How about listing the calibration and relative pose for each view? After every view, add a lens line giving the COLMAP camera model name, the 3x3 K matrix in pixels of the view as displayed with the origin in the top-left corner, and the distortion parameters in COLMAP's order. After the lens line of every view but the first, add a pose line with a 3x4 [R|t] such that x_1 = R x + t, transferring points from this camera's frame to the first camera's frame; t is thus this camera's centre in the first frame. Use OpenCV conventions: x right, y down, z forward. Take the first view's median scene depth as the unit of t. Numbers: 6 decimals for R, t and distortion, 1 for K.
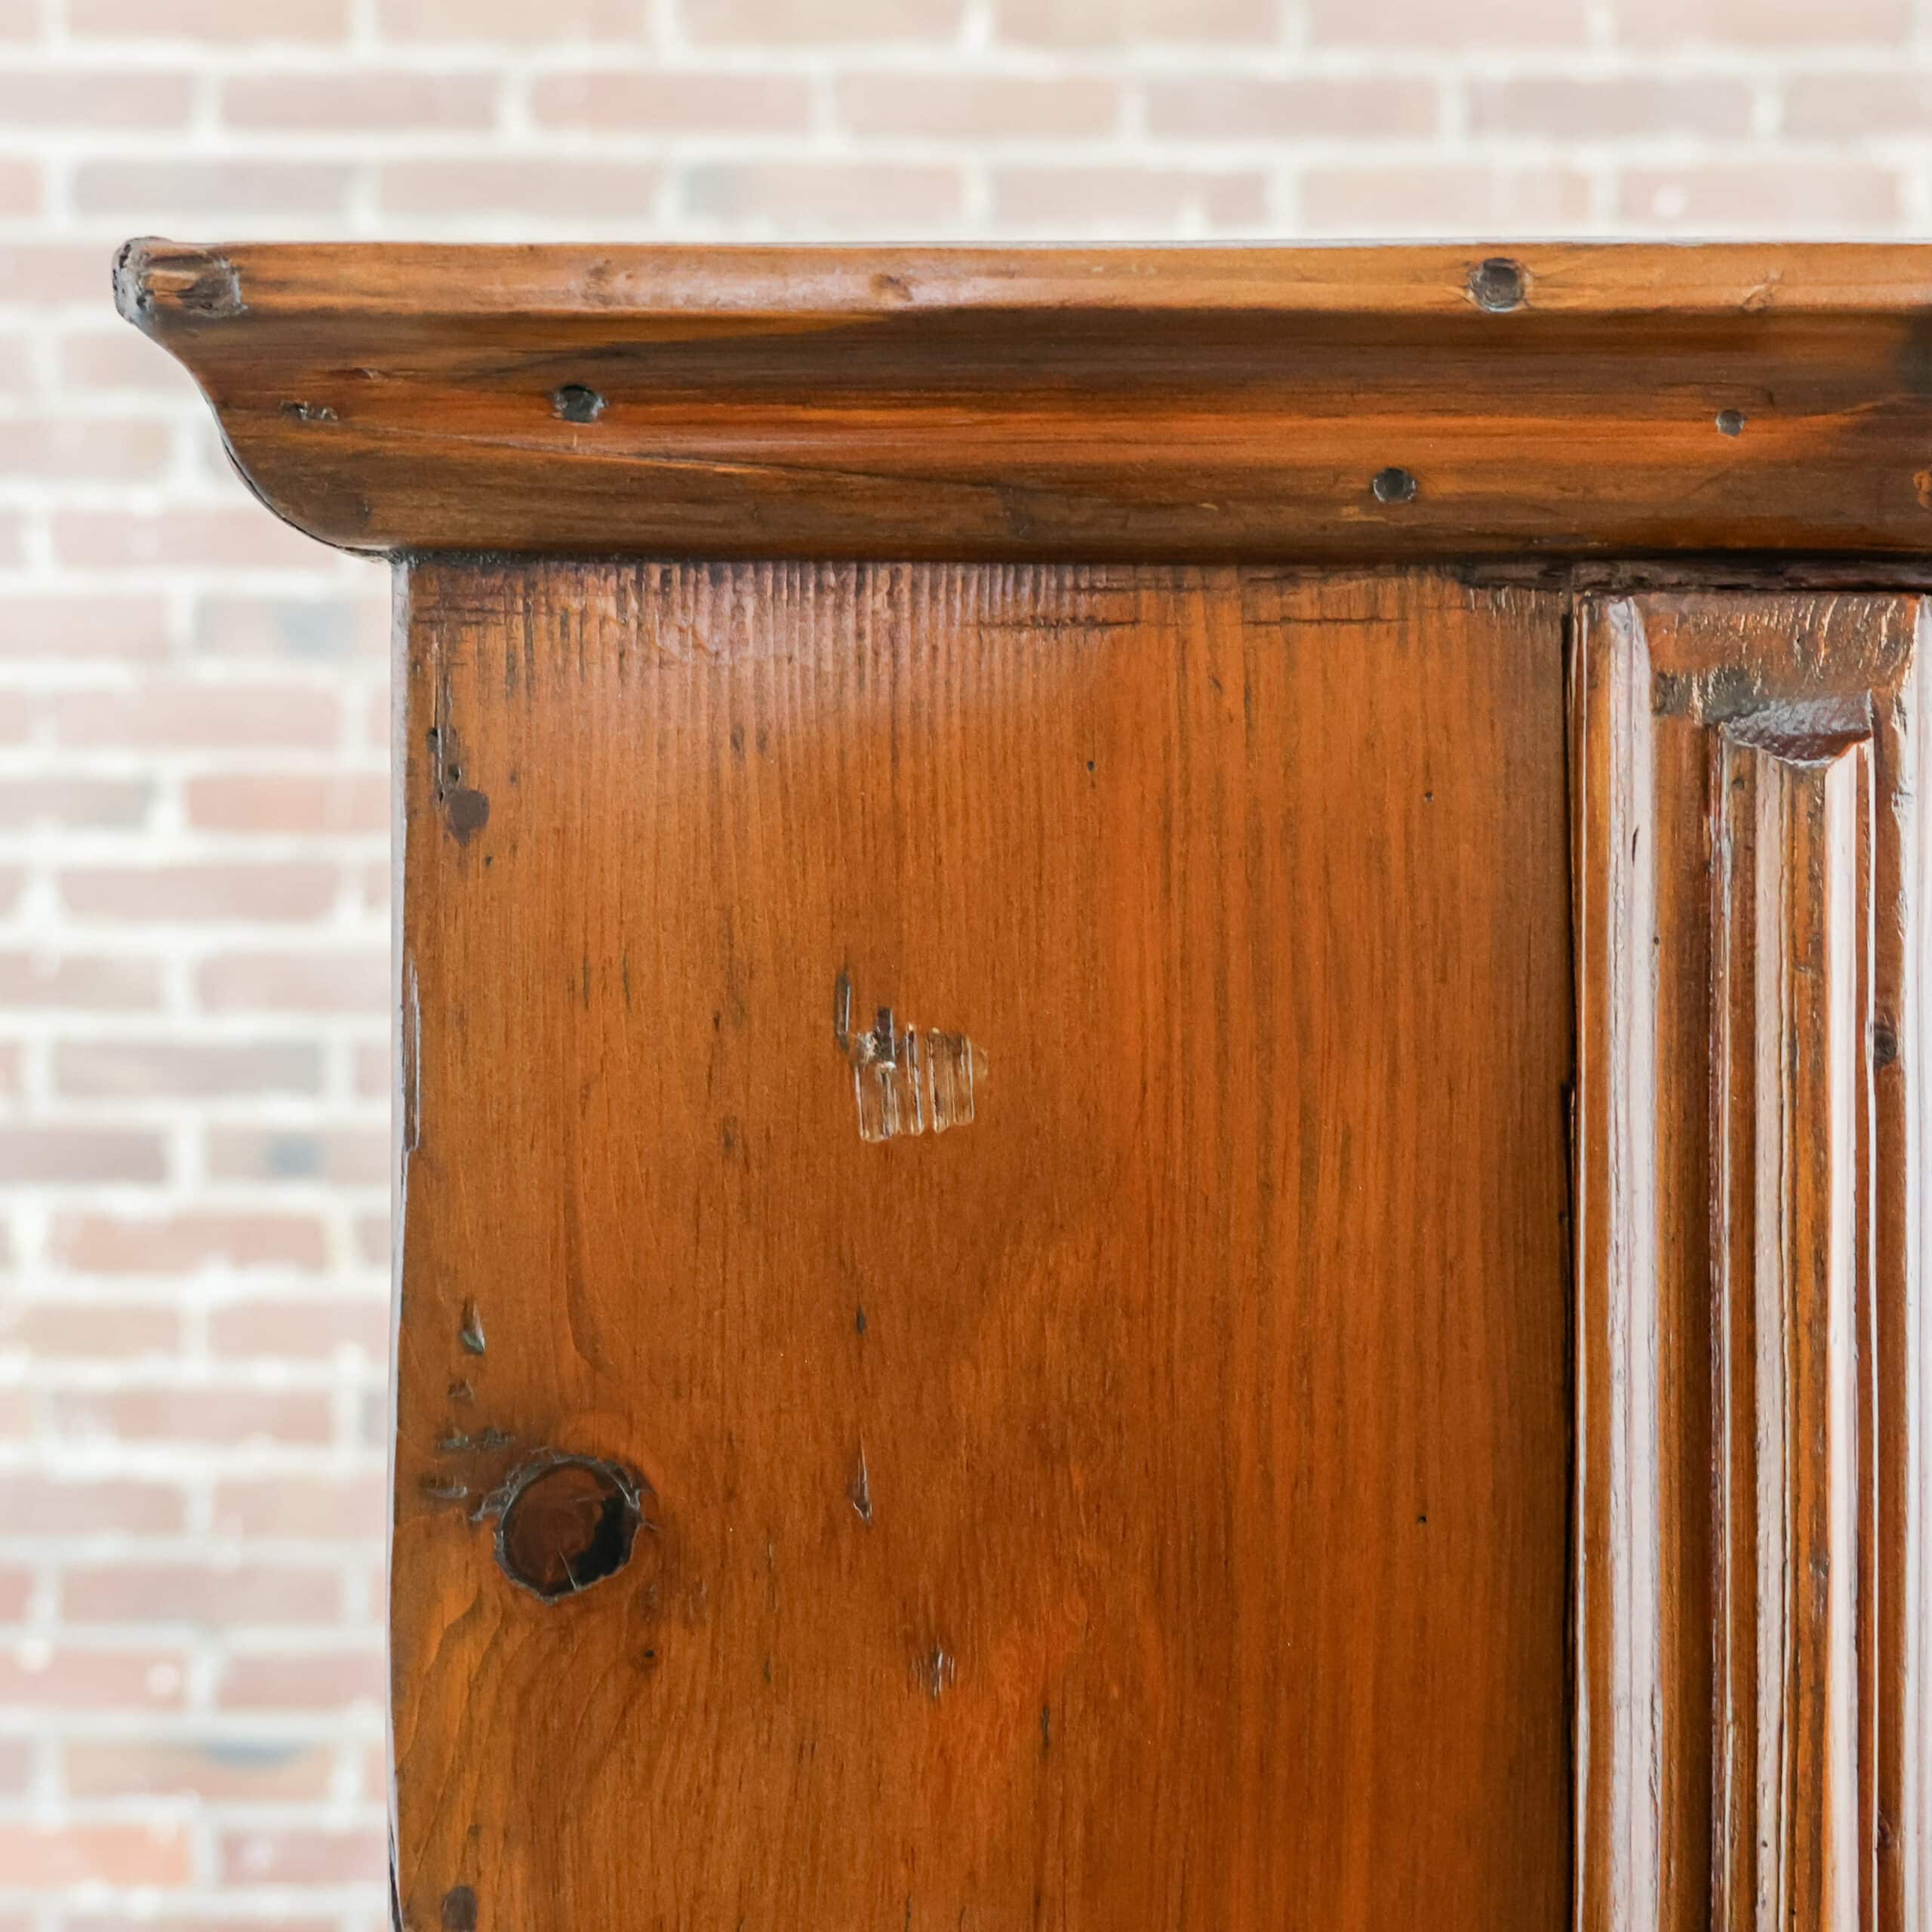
lens RADIAL K [[2907.6, 0, 961.0], [0, 2907.6, 984.5], [0, 0, 1]] dist [-0.040805, 0.000000]
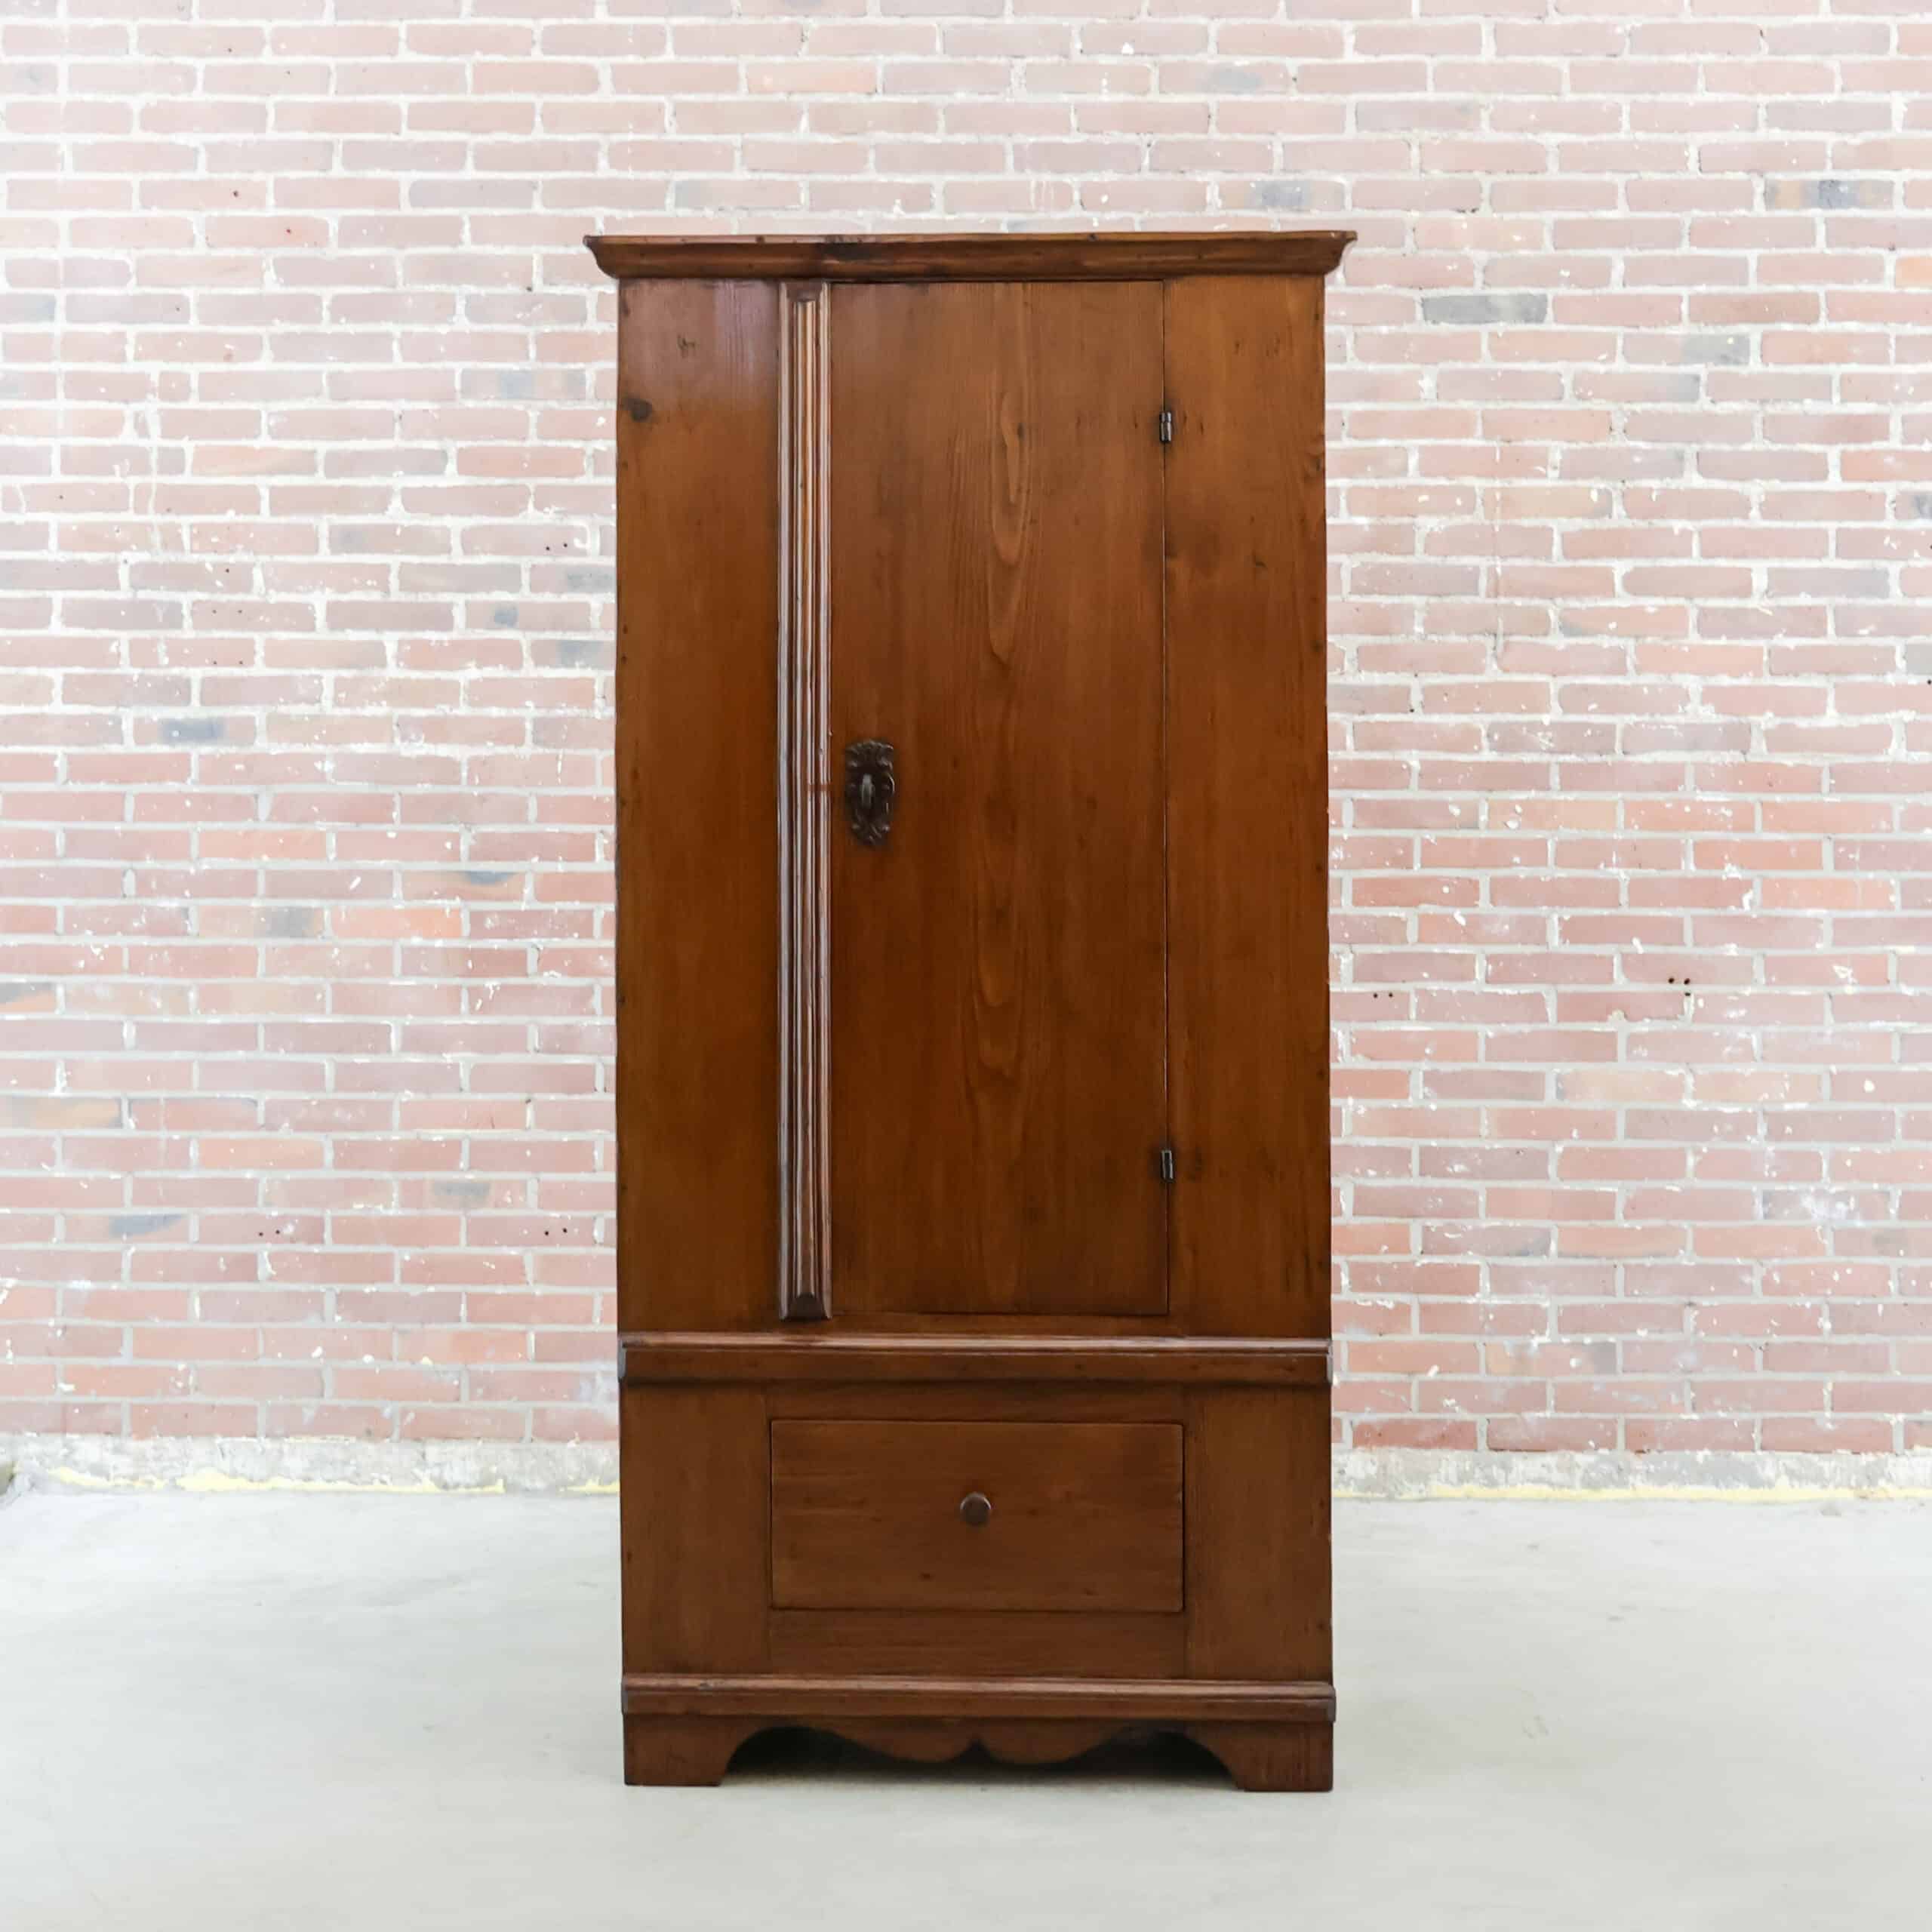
lens RADIAL K [[2926.5, 0, 977.0], [0, 2926.5, 956.0], [0, 0, 1]] dist [-0.044718, 0.000000]
pose [[0.999985, 0.000543, -0.005452, 0.155299], [-0.000498, 0.999966, 0.008192, 0.310101], [0.005456, -0.008189, 0.999952, -1.313610]]
